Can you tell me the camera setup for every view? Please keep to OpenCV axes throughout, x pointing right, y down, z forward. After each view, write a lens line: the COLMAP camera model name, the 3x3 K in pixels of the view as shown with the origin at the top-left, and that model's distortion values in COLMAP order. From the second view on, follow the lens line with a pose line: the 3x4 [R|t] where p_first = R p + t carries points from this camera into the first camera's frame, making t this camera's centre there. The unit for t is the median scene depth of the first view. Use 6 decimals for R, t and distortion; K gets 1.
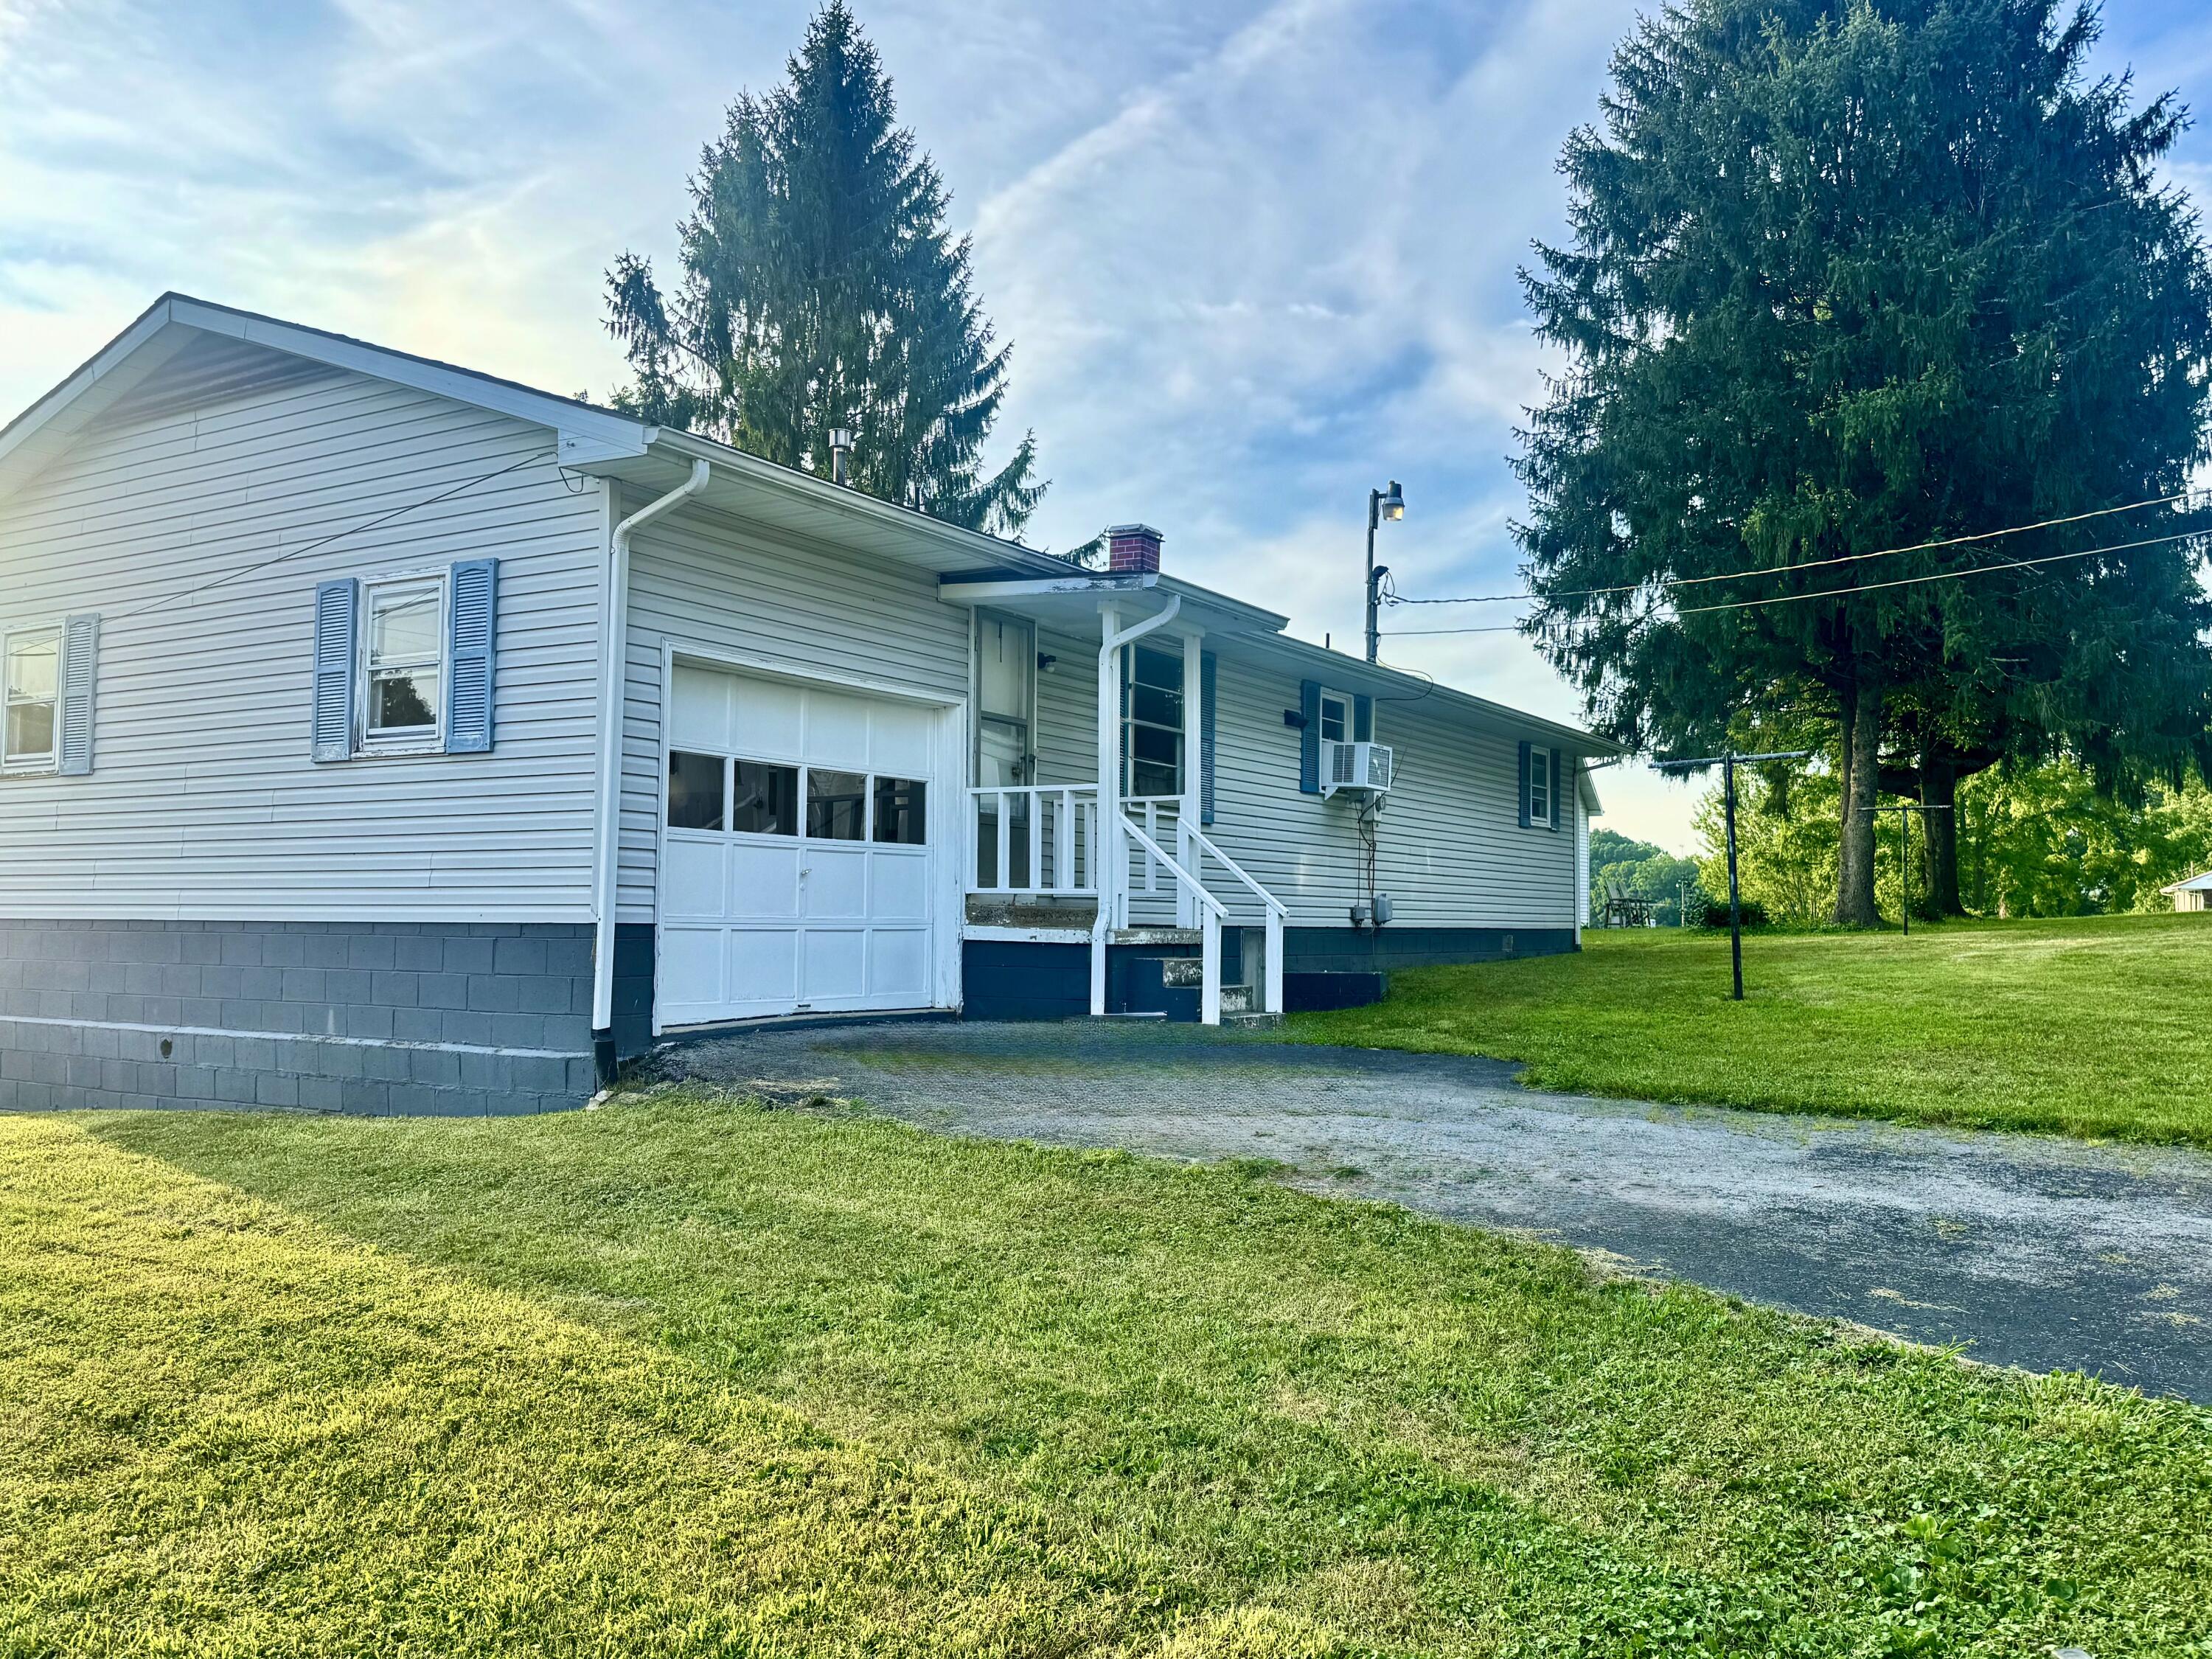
lens RADIAL K [[1731.8, 0, 1106.0], [0, 1731.8, 829.5], [0, 0, 1]] dist [0.124902, -0.156677]
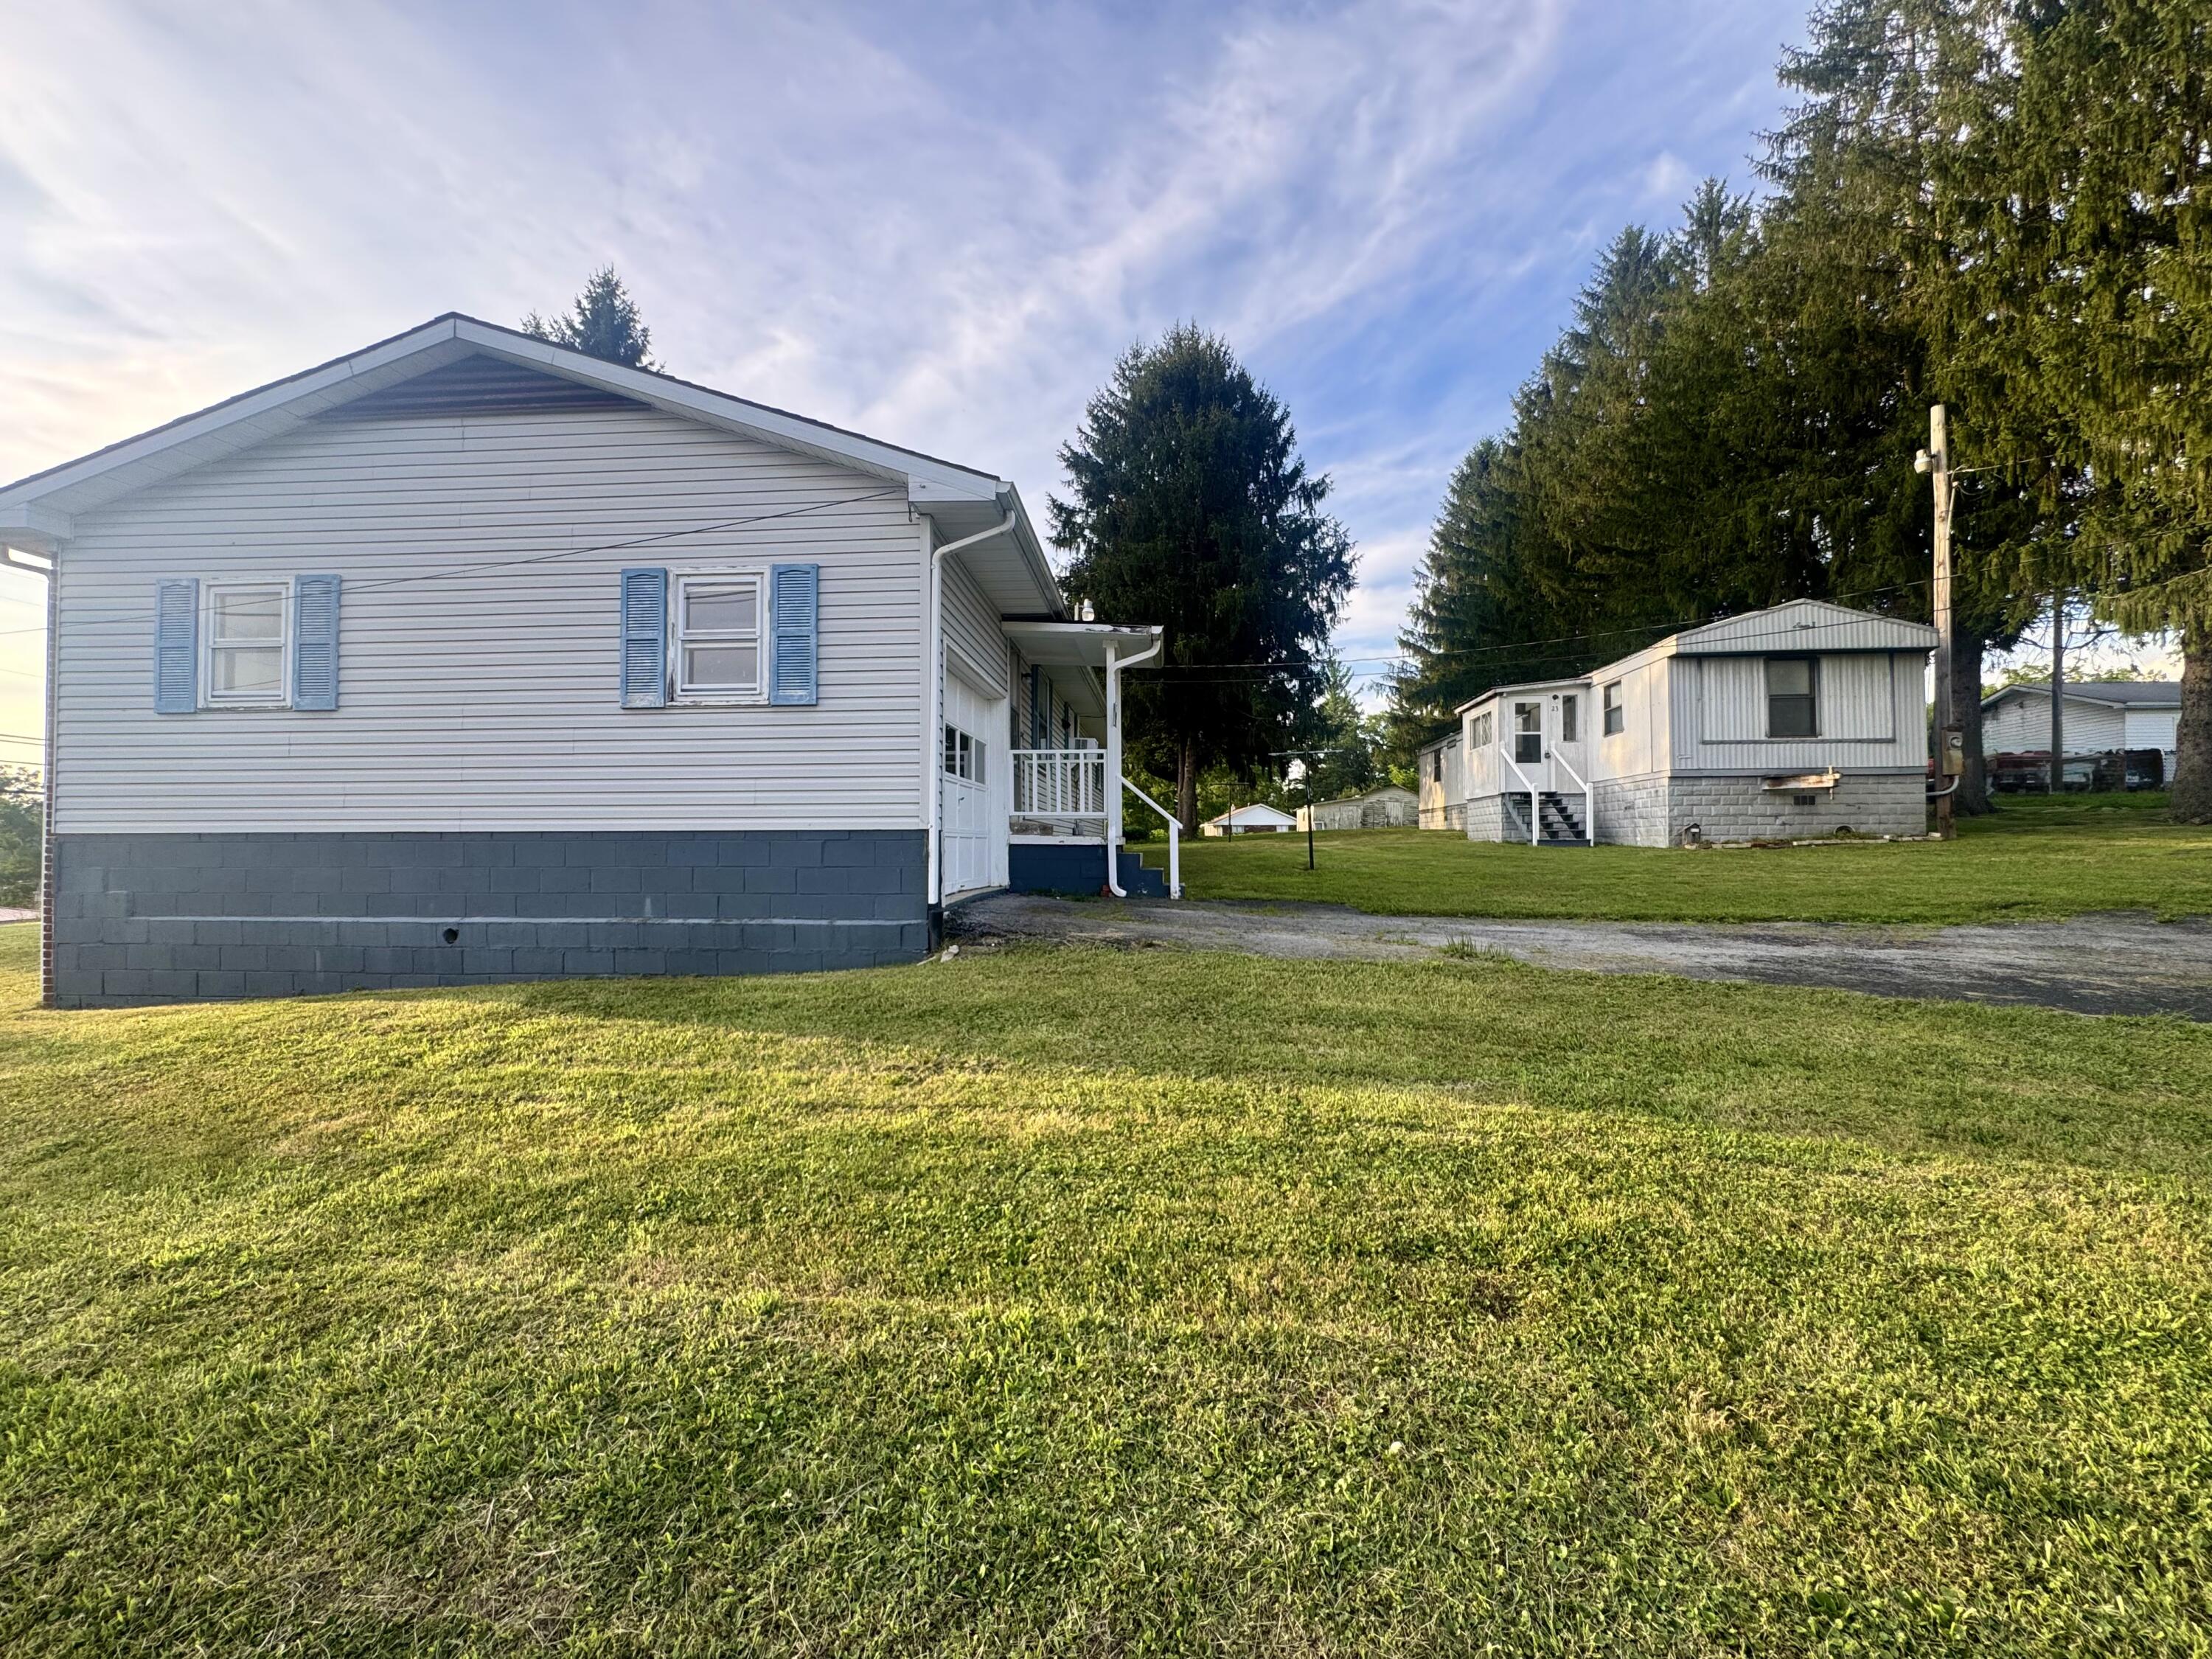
lens RADIAL K [[869.5, 0, 1106.0], [0, 869.5, 829.5], [0, 0, 1]] dist [0.001336, 0.000242]
pose [[0.885827, -0.001463, 0.464013, -0.386025], [-0.014267, 0.999436, 0.030388, 0.023693], [-0.463796, -0.033539, 0.885307, 0.241390]]
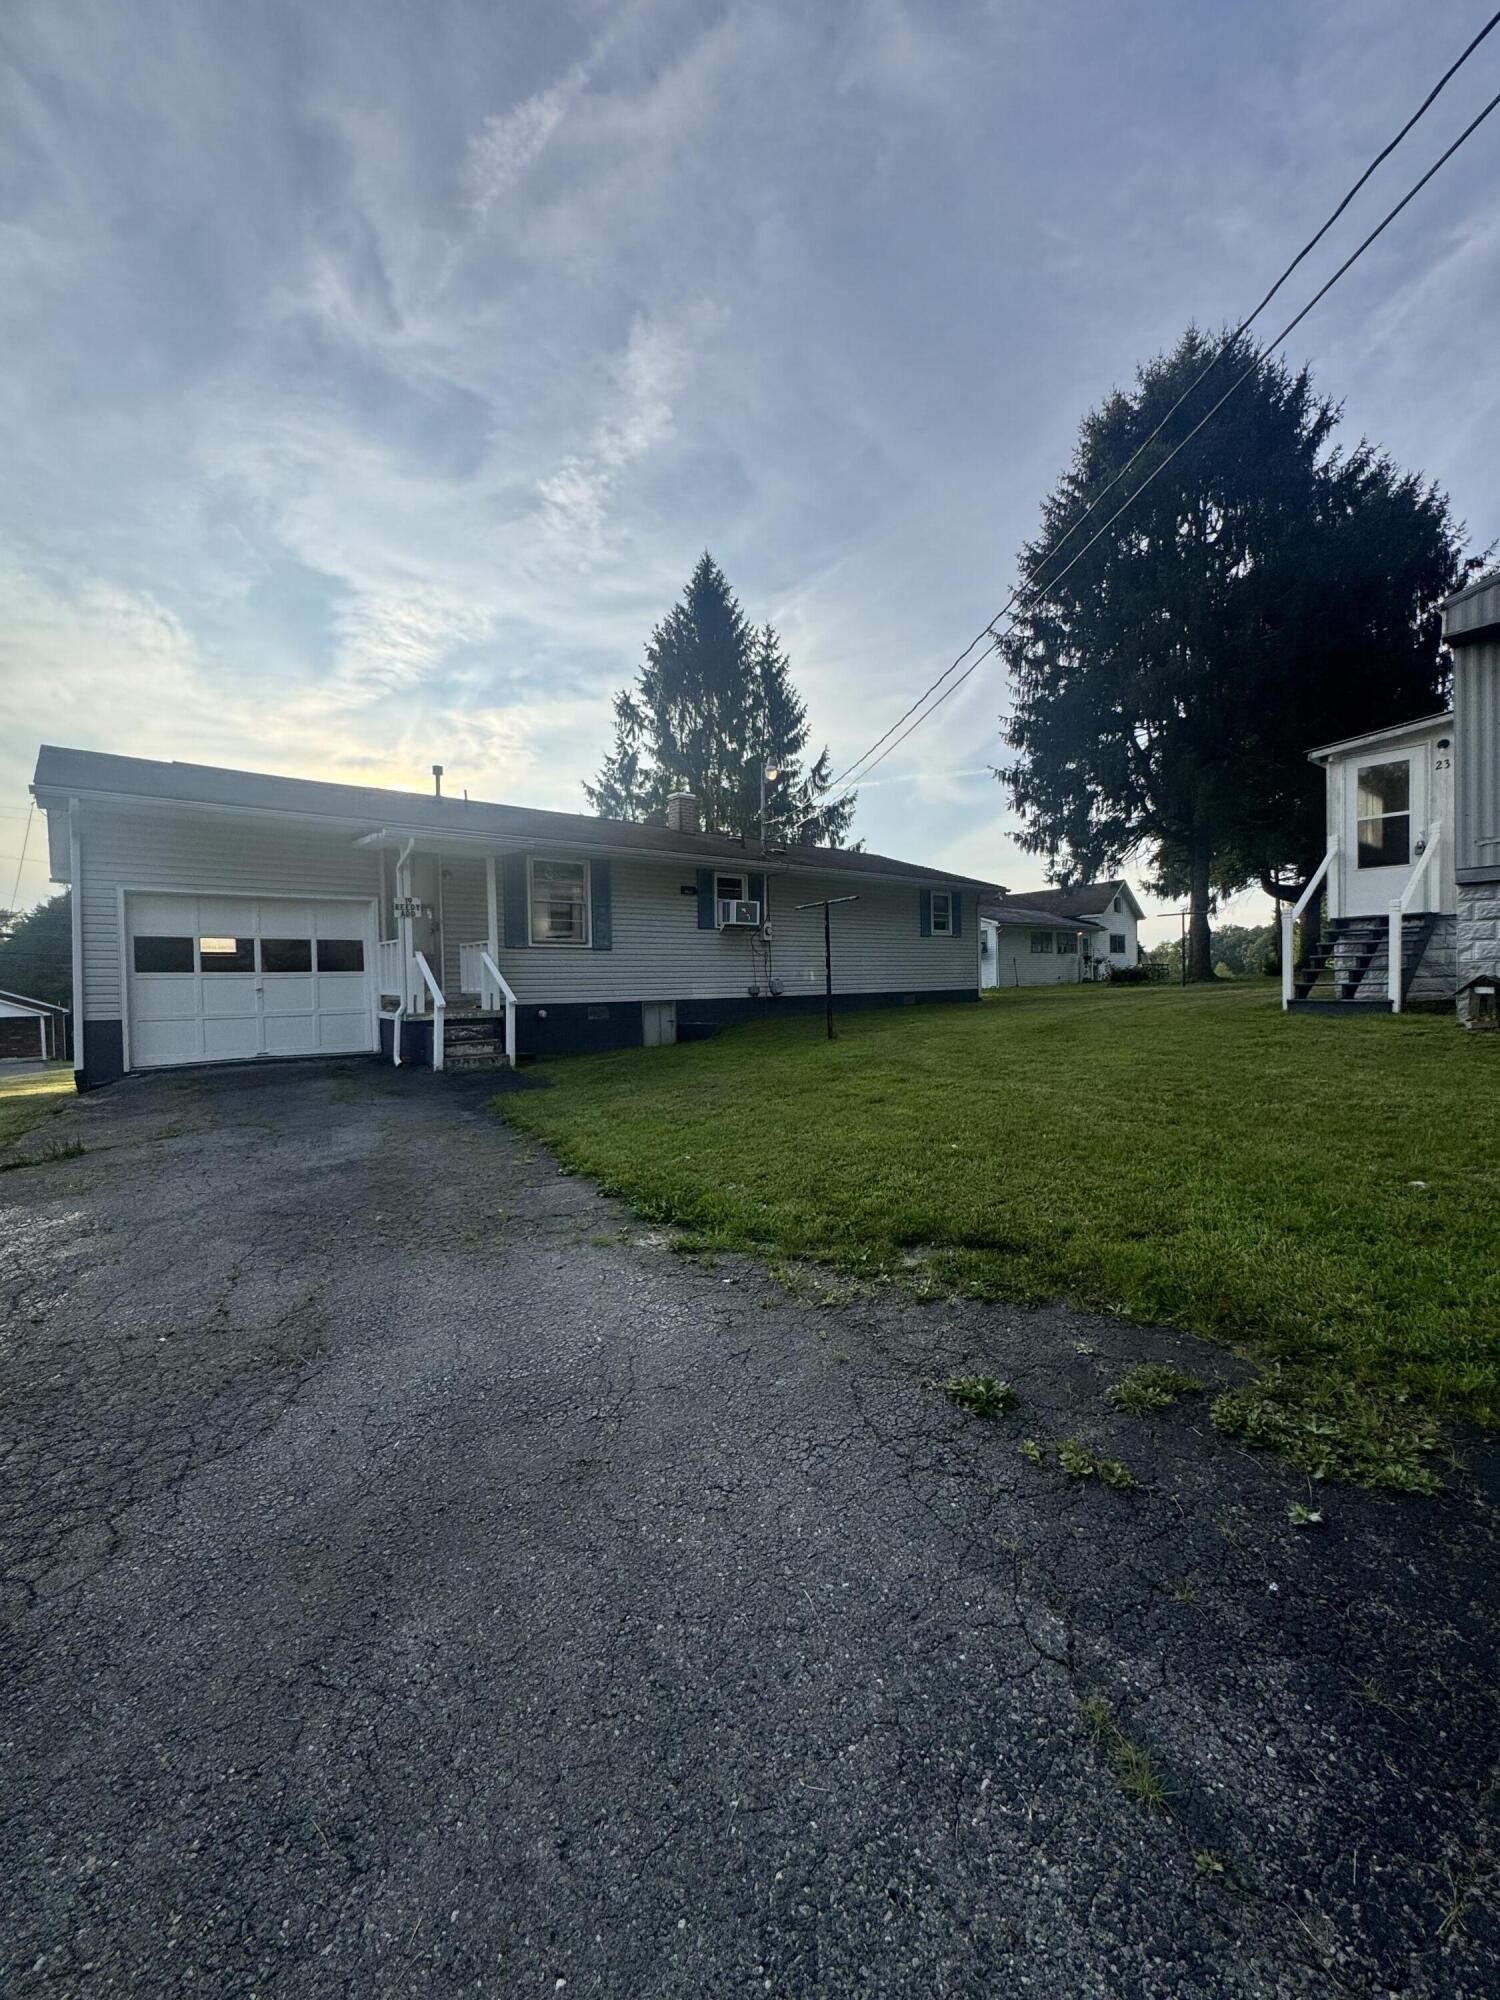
lens RADIAL K [[786.1, 0, 750.0], [0, 786.1, 1000.0], [0, 0, 1]] dist [0.001336, 0.000242]
pose [[0.948534, -0.017186, -0.316209, 0.600099], [0.042443, 0.996417, 0.073161, -0.005777], [0.313818, -0.082817, 0.945864, 0.259789]]
